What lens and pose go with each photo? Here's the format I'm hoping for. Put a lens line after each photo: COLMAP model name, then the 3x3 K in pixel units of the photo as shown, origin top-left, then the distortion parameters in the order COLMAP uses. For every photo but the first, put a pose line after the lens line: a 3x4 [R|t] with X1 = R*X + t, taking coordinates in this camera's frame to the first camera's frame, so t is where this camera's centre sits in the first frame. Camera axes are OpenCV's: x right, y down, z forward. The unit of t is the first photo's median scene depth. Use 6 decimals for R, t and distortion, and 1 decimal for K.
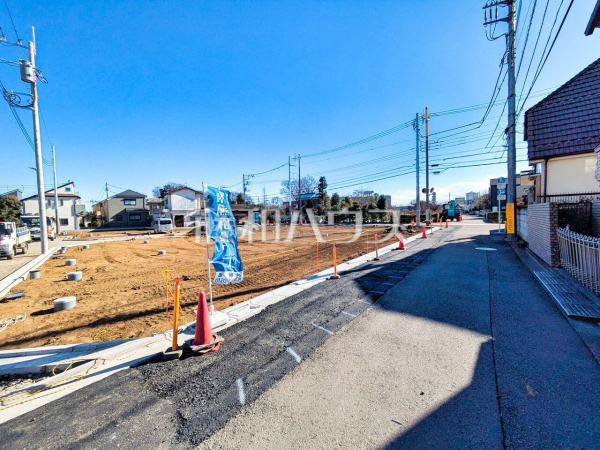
lens RADIAL K [[233.1, 0, 300.0], [0, 233.1, 225.0], [0, 0, 1]] dist [0.008425, 0.000013]
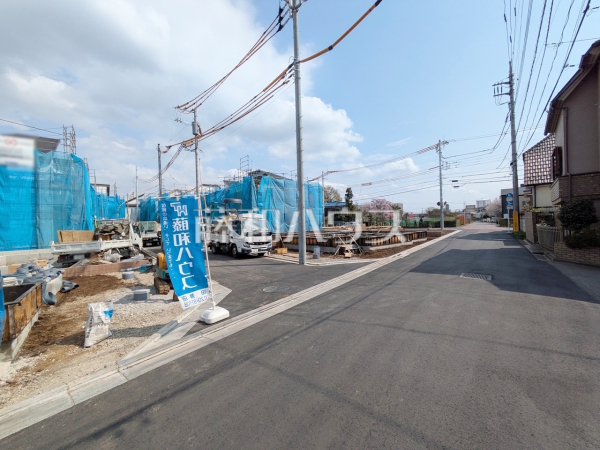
lens RADIAL K [[233.1, 0, 300.0], [0, 233.1, 225.0], [0, 0, 1]] dist [0.008425, 0.000013]
pose [[0.999584, 0.000604, -0.028844, -0.343961], [-0.001545, 0.999467, -0.032614, 0.034704], [0.028809, 0.032645, 0.999052, -0.423458]]
